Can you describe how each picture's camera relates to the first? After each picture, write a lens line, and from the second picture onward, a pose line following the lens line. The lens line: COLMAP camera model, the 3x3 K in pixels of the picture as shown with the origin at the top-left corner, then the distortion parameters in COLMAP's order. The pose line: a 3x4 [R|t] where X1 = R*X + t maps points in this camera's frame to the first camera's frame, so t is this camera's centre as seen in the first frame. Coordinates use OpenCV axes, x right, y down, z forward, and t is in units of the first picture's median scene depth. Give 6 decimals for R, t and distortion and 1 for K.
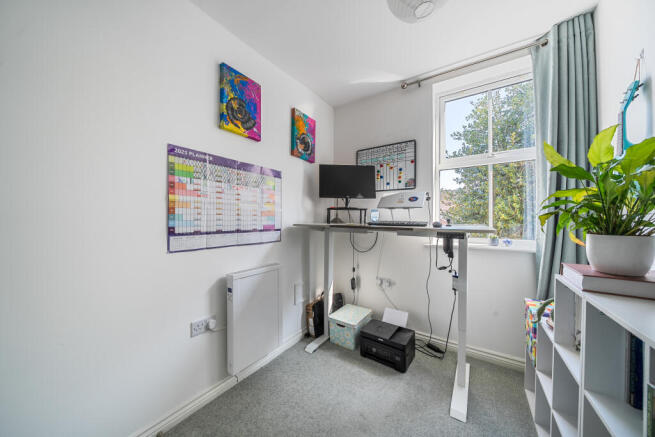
lens RADIAL K [[220.0, 0, 323.7], [0, 220.0, 220.4], [0, 0, 1]] dist [-0.006211, -0.000141]
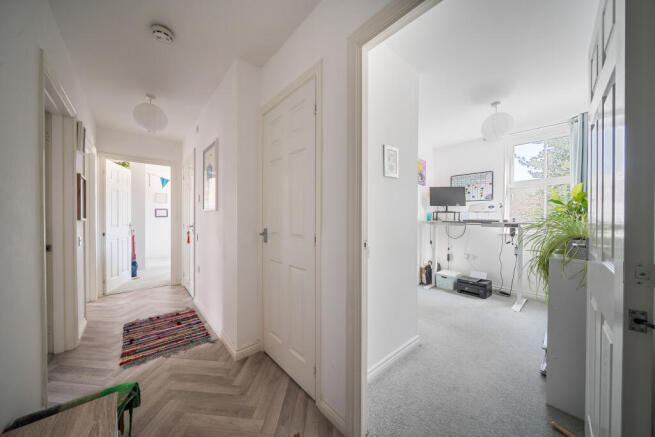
lens RADIAL K [[220.0, 0, 324.9], [0, 220.0, 220.6], [0, 0, 1]] dist [-0.006211, -0.000141]
pose [[0.968758, 0.006138, -0.247933, -0.410118], [-0.005110, 0.999975, 0.004788, 0.011047], [0.247957, -0.003371, 0.968765, -0.946151]]
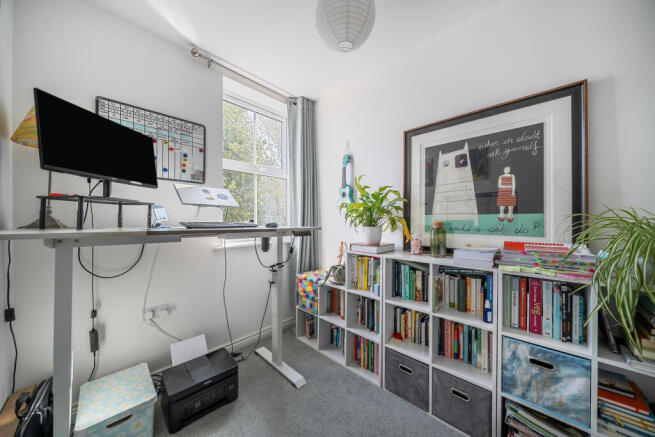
lens RADIAL K [[220.0, 0, 324.0], [0, 220.0, 218.1], [0, 0, 1]] dist [-0.006211, -0.000141]
pose [[0.174652, 0.002627, 0.984627, -0.337980], [0.008162, 0.999958, -0.004115, -0.004402], [-0.984596, 0.008756, 0.174623, 0.403297]]
